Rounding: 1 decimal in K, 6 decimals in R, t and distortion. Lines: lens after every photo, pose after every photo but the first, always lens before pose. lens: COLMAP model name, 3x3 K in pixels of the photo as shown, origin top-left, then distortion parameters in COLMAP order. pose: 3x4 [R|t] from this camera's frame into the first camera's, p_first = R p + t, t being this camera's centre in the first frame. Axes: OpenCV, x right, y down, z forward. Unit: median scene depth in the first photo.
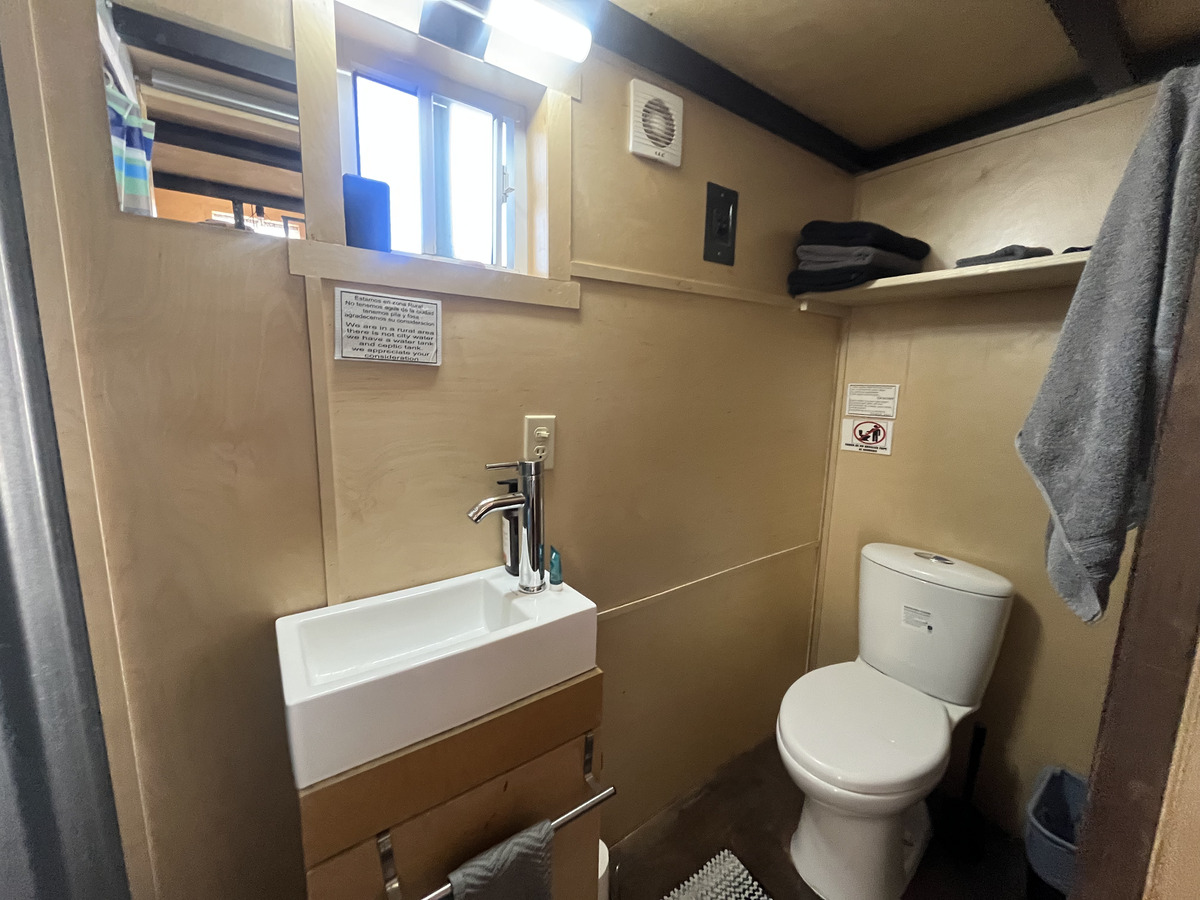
lens RADIAL K [[482.5, 0, 597.6], [0, 482.5, 449.5], [0, 0, 1]] dist [-0.004804, 0.000377]
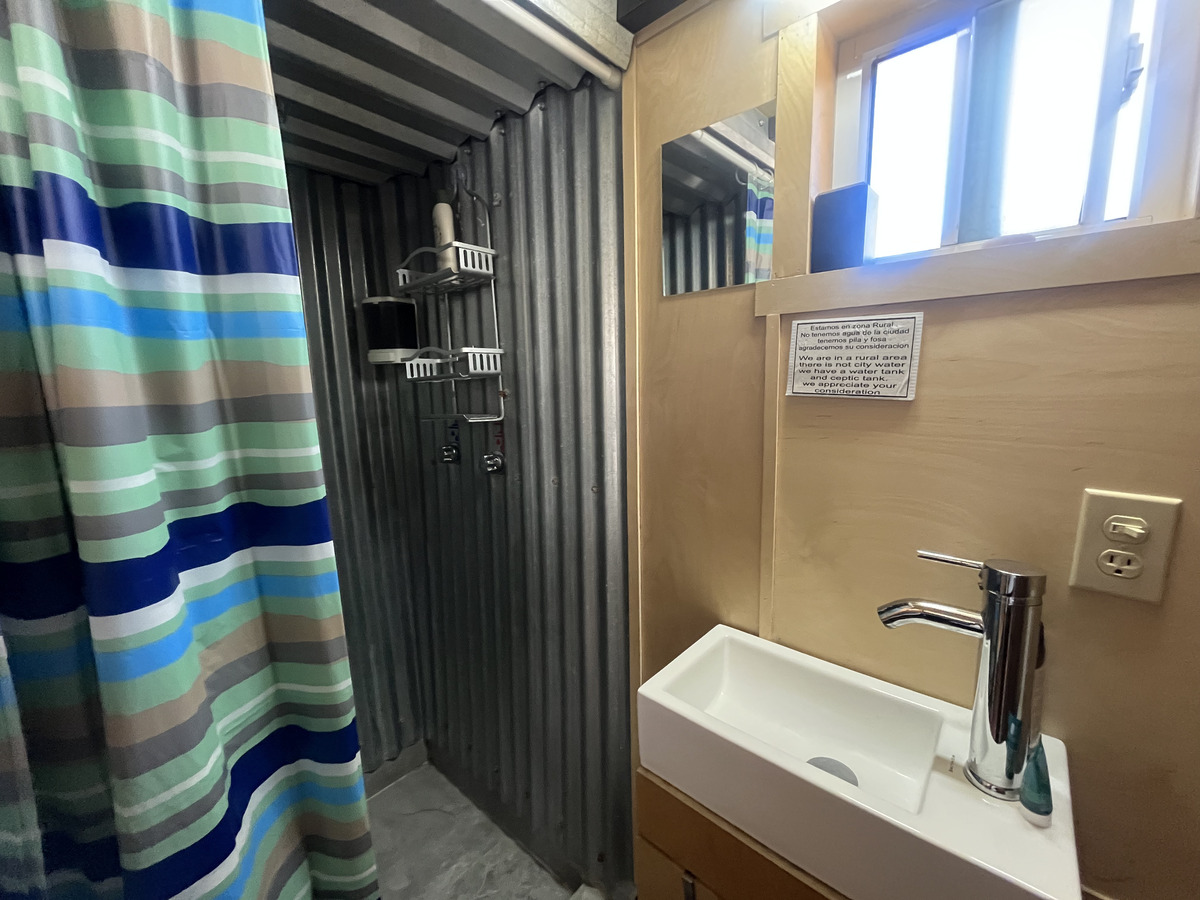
lens RADIAL K [[482.5, 0, 599.0], [0, 482.5, 448.6], [0, 0, 1]] dist [-0.004804, 0.000377]
pose [[0.215738, 0.113440, -0.969839, 0.310312], [-0.123745, 0.988397, 0.088084, -0.114705], [0.968578, 0.101010, 0.227273, 0.406768]]
